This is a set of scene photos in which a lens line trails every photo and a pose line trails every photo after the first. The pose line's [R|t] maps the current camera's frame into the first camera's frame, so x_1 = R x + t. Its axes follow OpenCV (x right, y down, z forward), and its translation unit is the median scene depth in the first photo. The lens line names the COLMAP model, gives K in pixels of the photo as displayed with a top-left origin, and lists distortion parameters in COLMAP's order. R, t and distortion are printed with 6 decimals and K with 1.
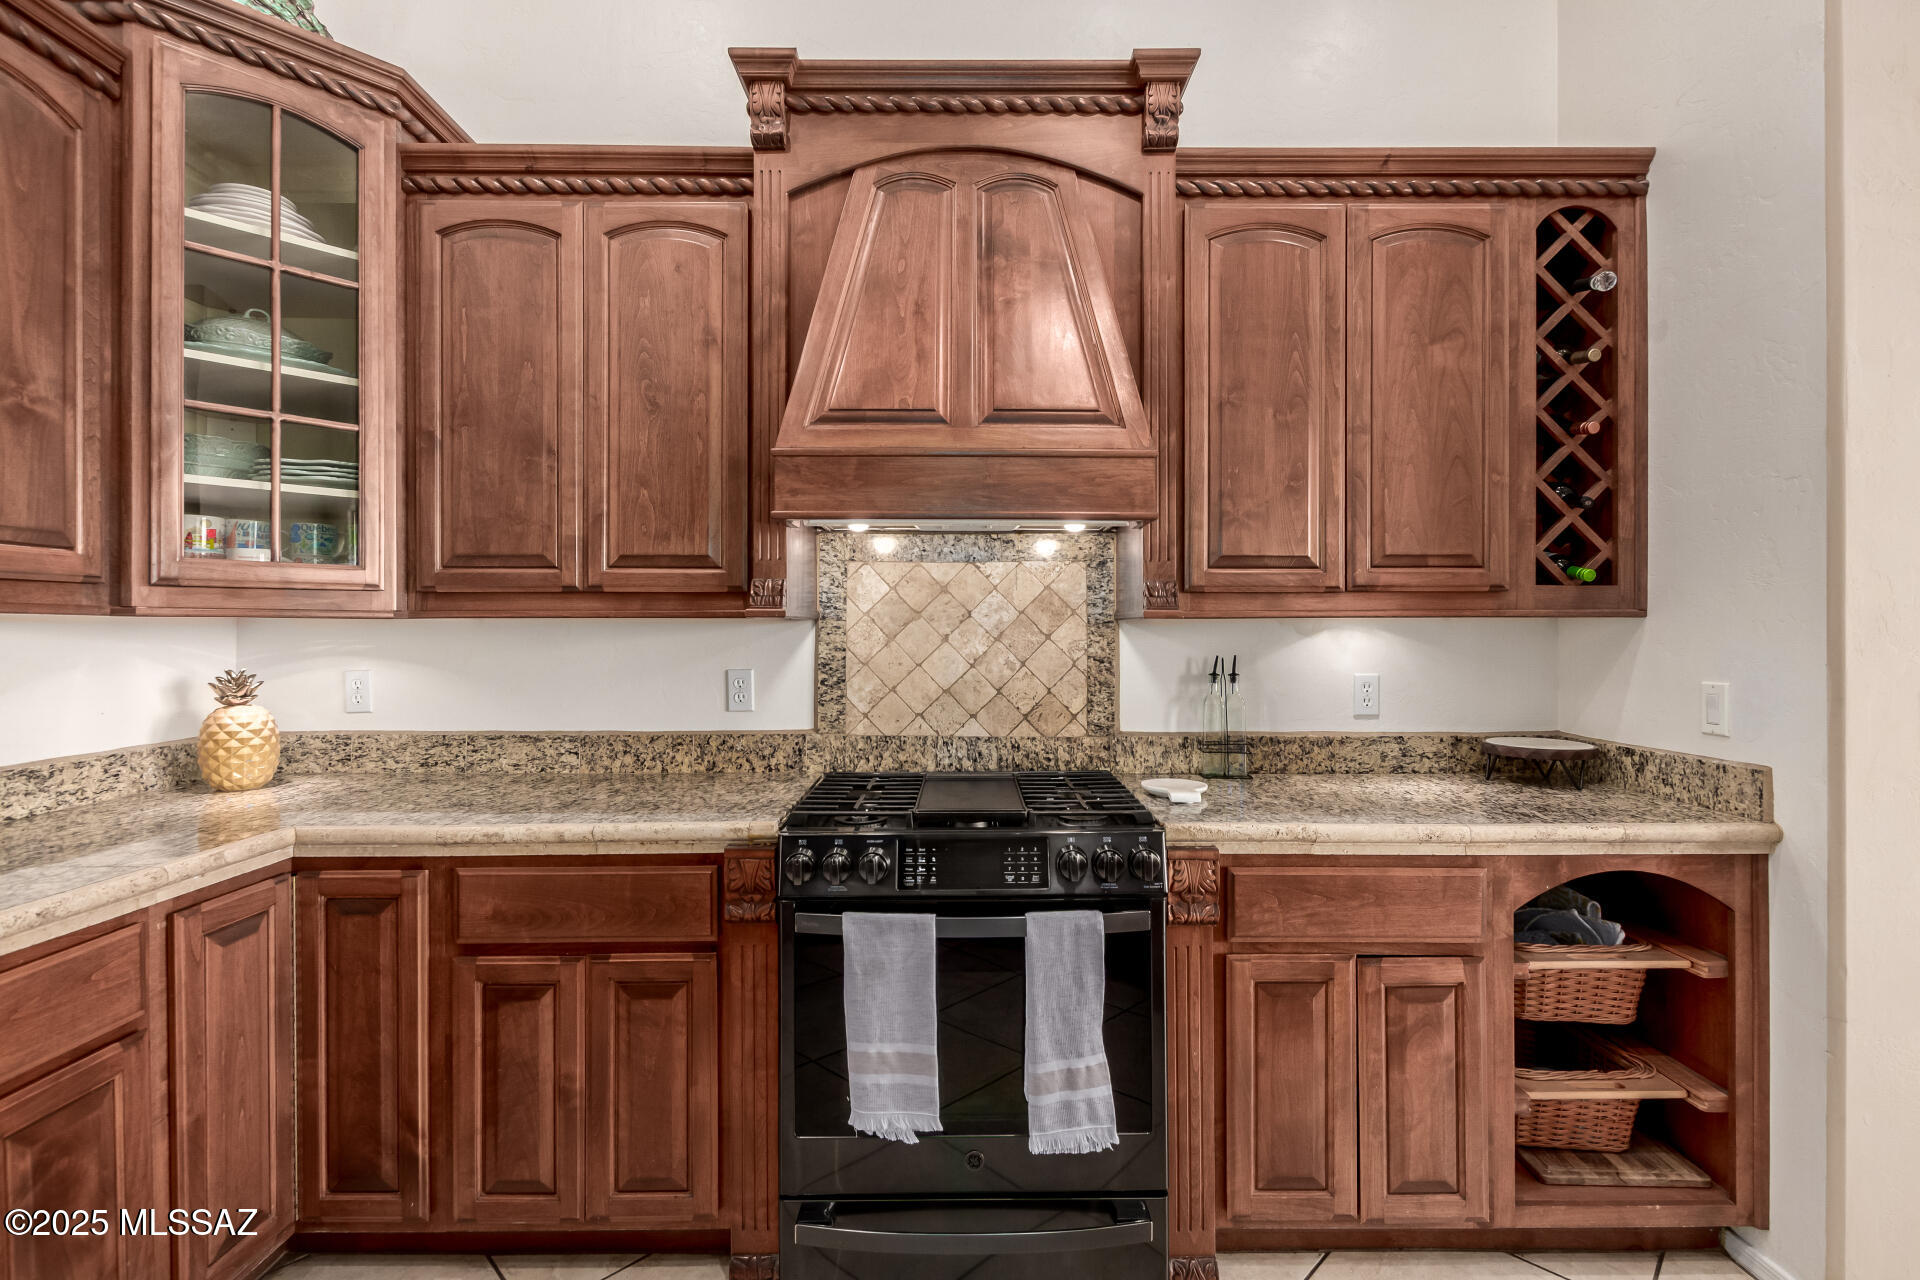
lens RADIAL K [[881.7, 0, 959.9], [0, 881.7, 631.6], [0, 0, 1]] dist [0.010352, -0.007147]
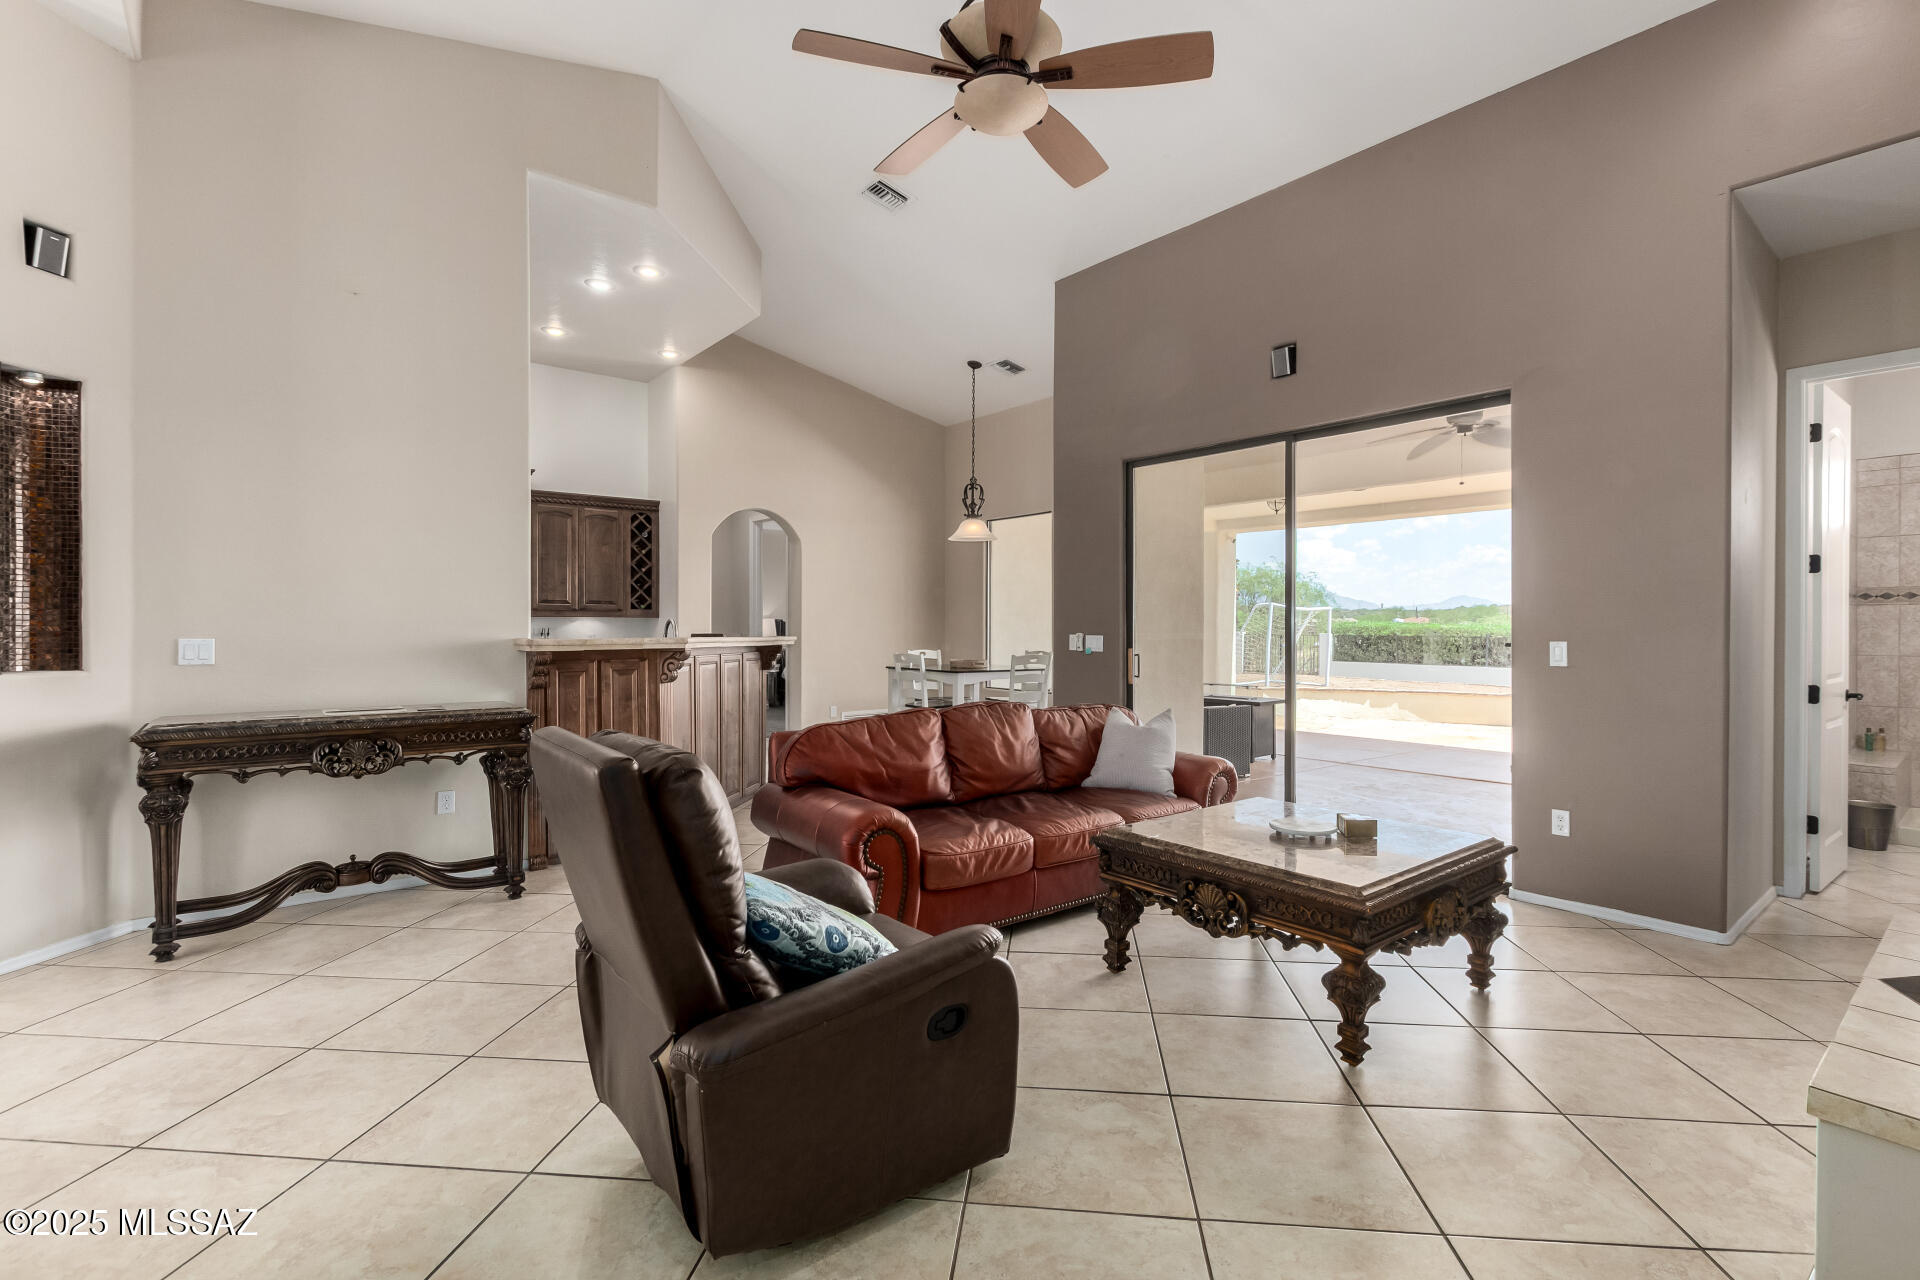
lens RADIAL K [[881.7, 0, 975.2], [0, 881.7, 630.9], [0, 0, 1]] dist [0.010352, -0.007147]
pose [[0.784486, 0.001157, 0.620146, -0.560837], [-0.004018, 0.999987, 0.003218, 0.023594], [-0.620134, -0.005016, 0.784480, -2.962614]]
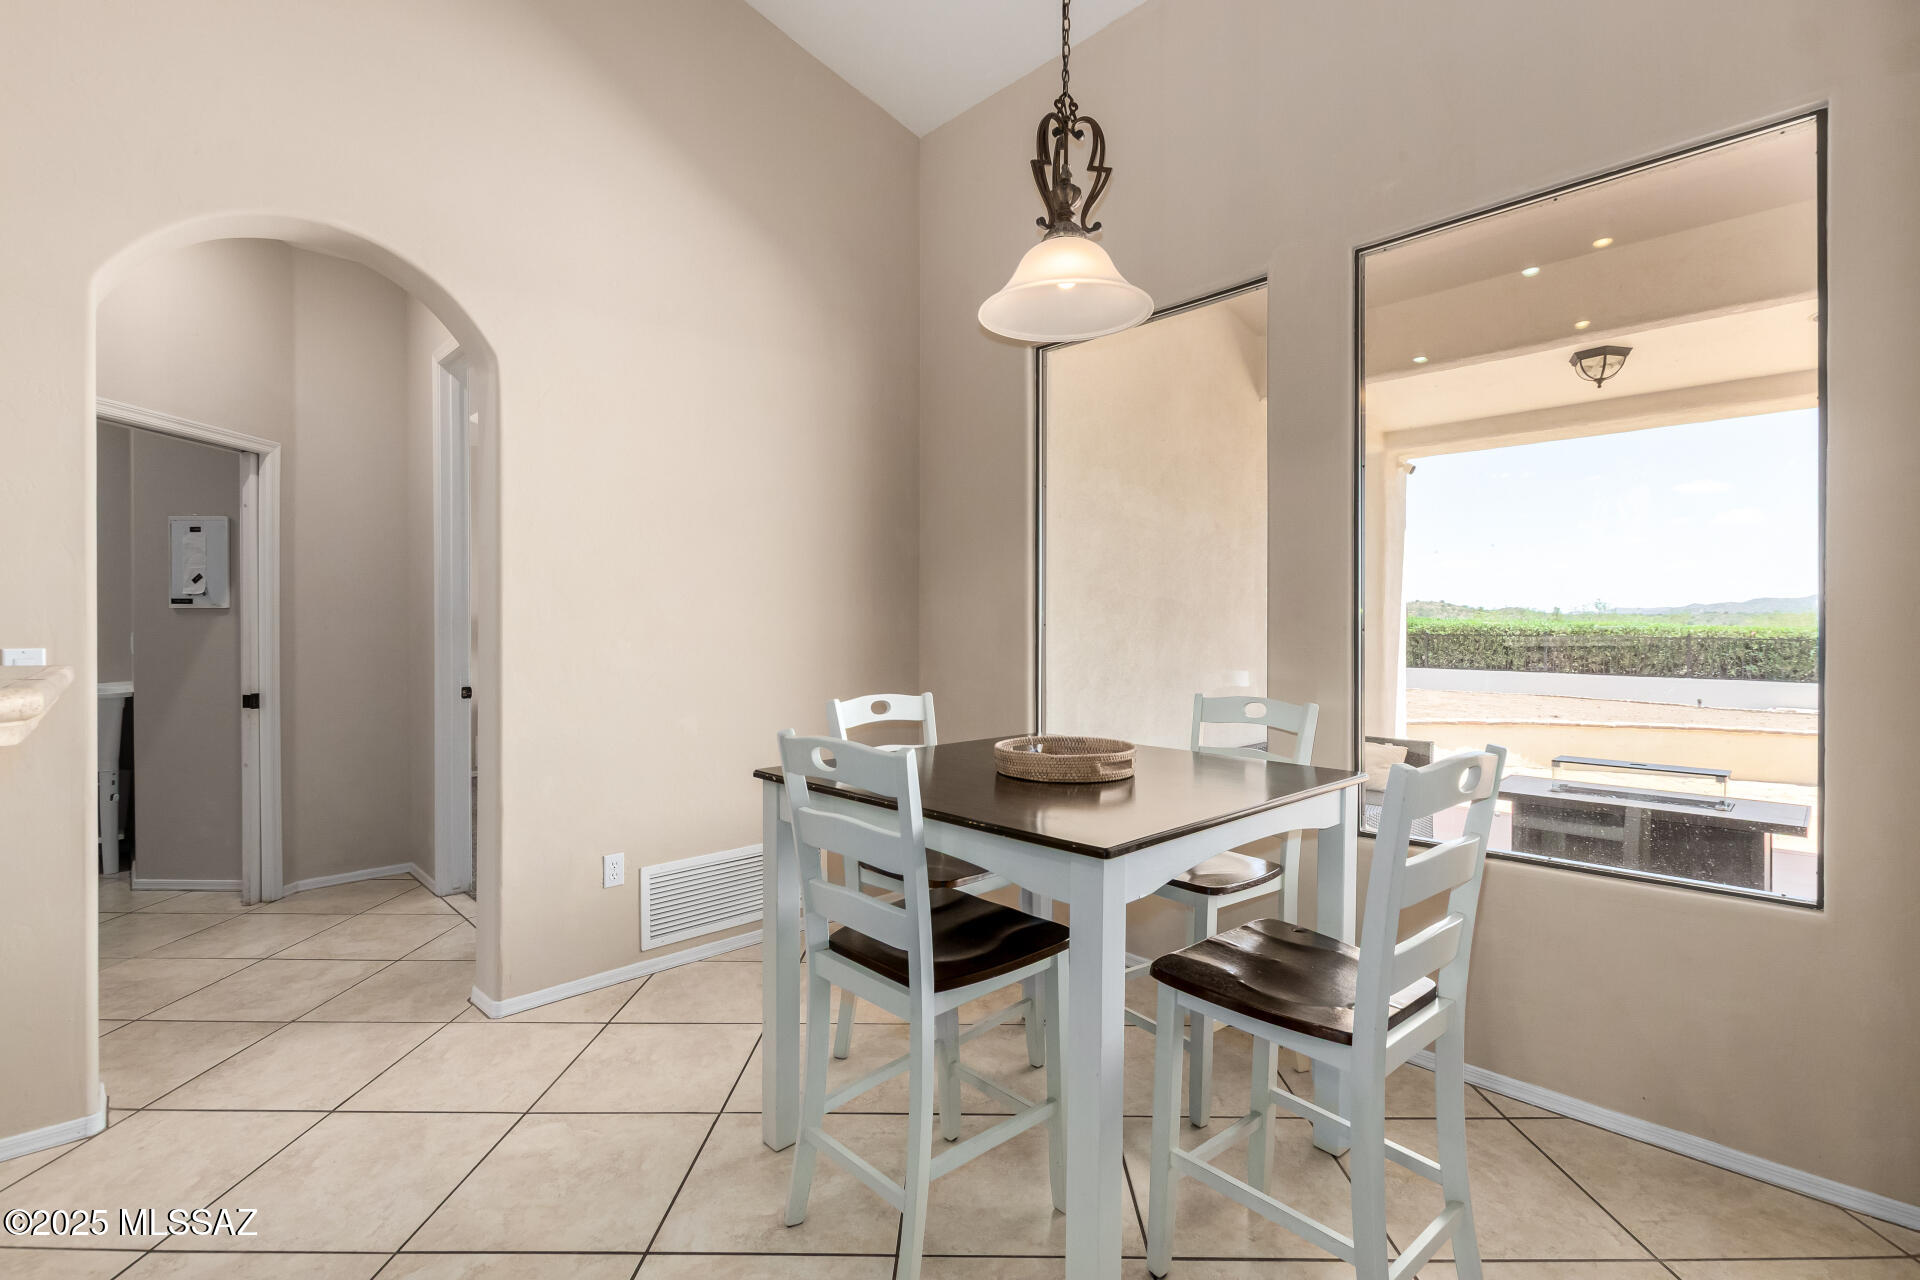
lens RADIAL K [[881.7, 0, 977.1], [0, 881.7, 634.2], [0, 0, 1]] dist [0.010352, -0.007147]
pose [[0.728159, -0.004965, 0.685391, 0.973530], [-0.001815, 0.999956, 0.009172, 0.023485], [-0.685406, -0.007923, 0.728118, -0.680987]]
